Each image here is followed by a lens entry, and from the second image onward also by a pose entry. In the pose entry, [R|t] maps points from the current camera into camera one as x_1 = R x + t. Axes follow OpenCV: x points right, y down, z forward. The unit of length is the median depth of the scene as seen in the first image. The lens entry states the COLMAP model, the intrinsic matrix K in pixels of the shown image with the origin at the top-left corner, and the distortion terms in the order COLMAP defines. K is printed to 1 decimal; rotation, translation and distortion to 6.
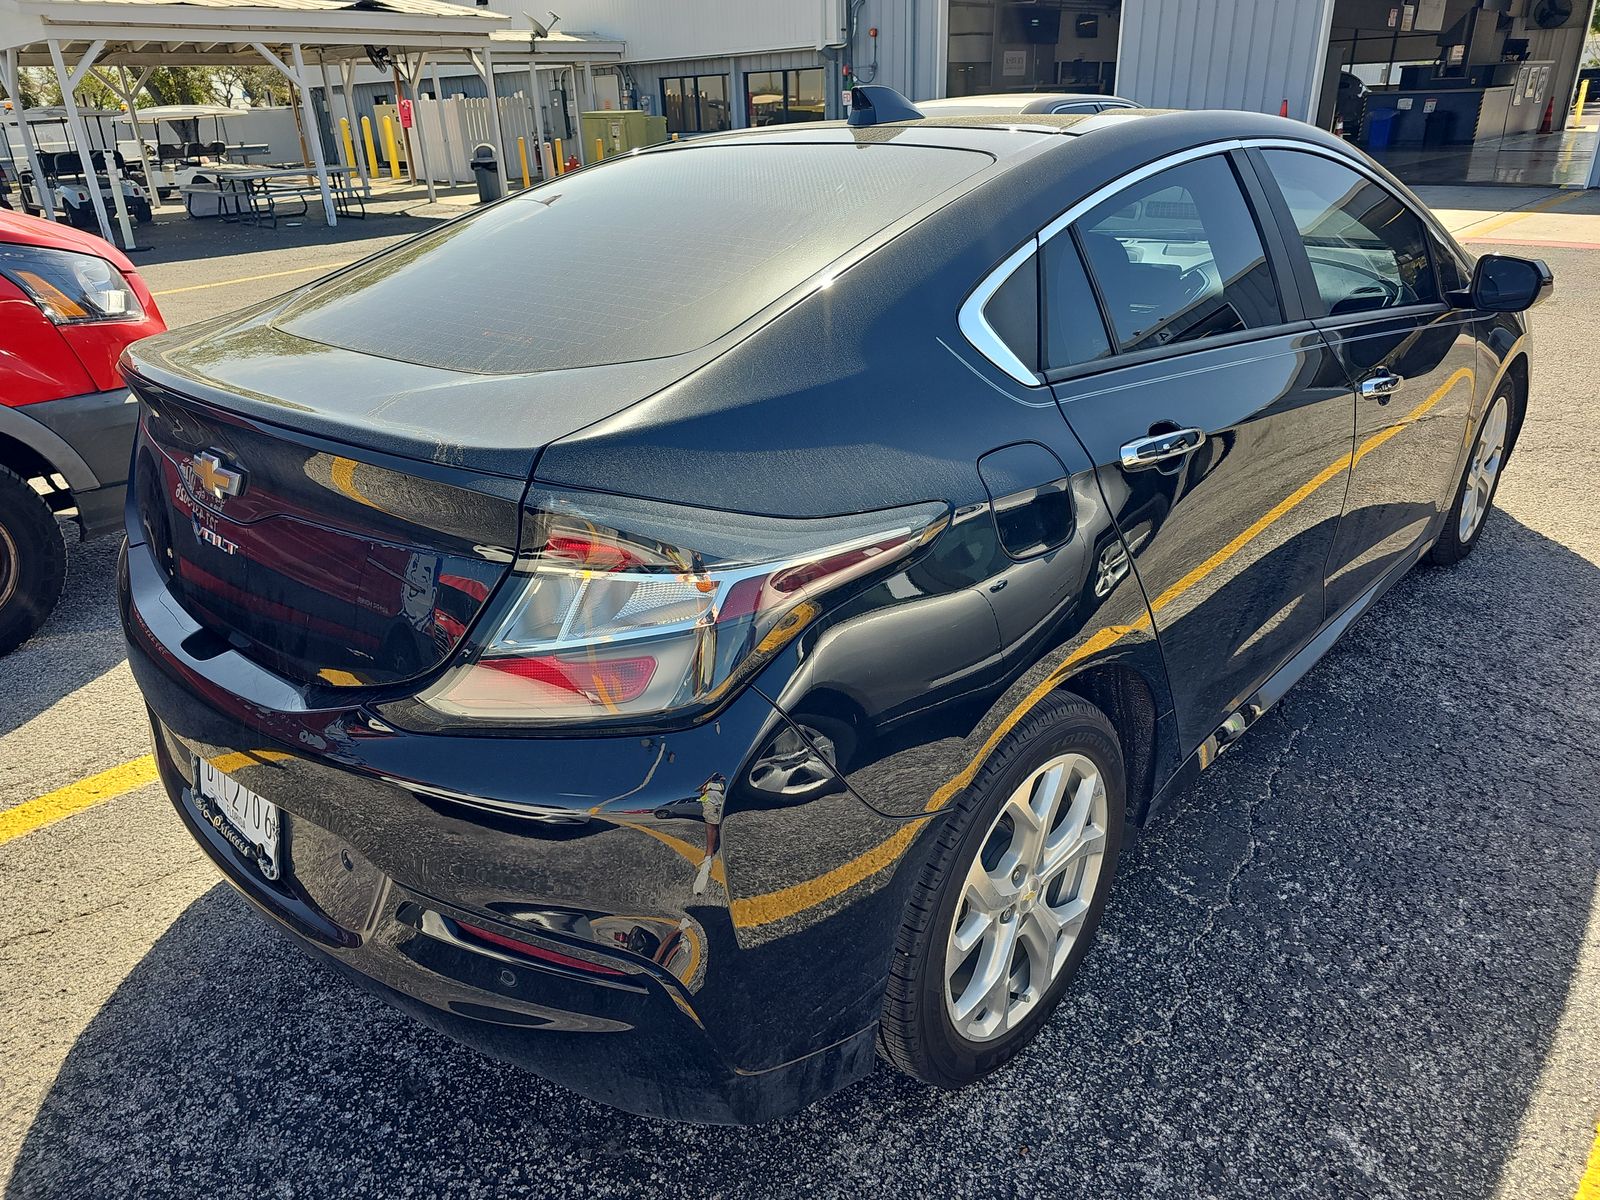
lens RADIAL K [[1094.2, 0, 777.6], [0, 1094.2, 594.1], [0, 0, 1]] dist [0.043452, -0.050711]
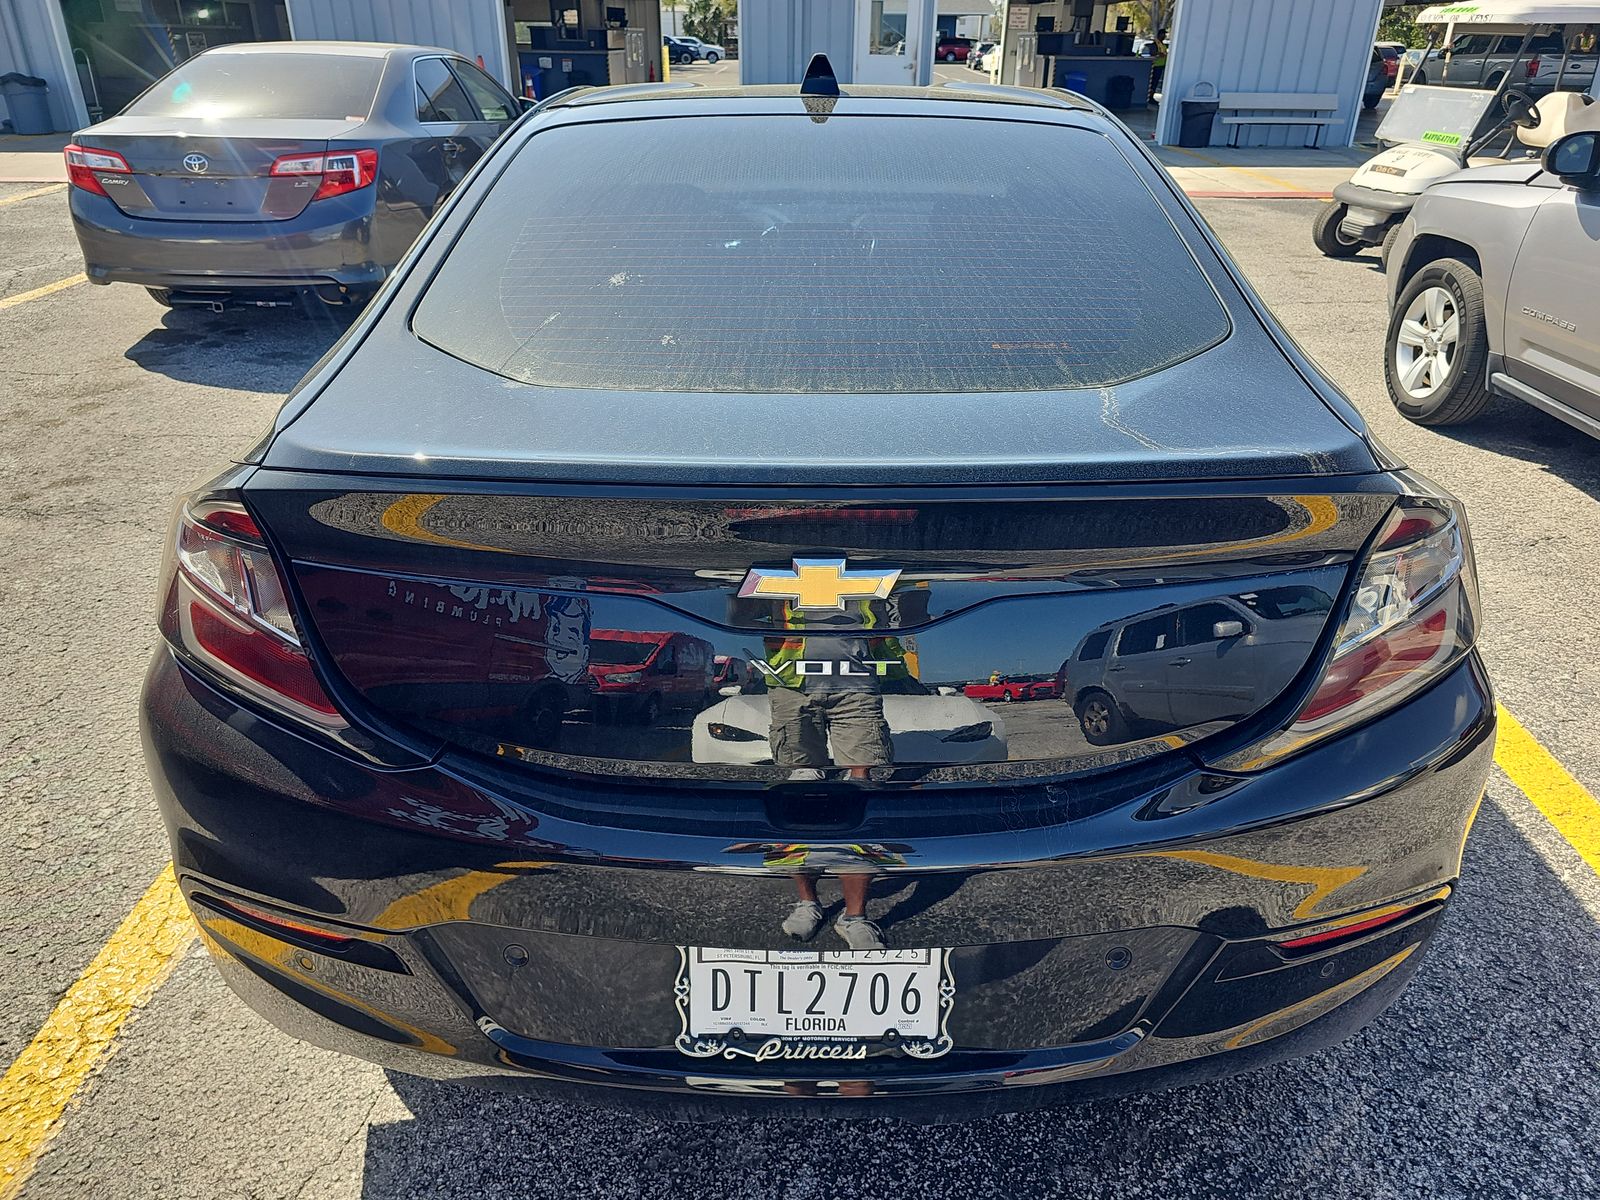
lens RADIAL K [[1094.2, 0, 789.2], [0, 1094.2, 570.9], [0, 0, 1]] dist [0.036635, -0.051052]
pose [[0.726945, -0.263981, 0.633928, -0.830979], [0.250684, 0.961462, 0.112906, -0.172062], [-0.639303, 0.076839, 0.765106, 0.381061]]
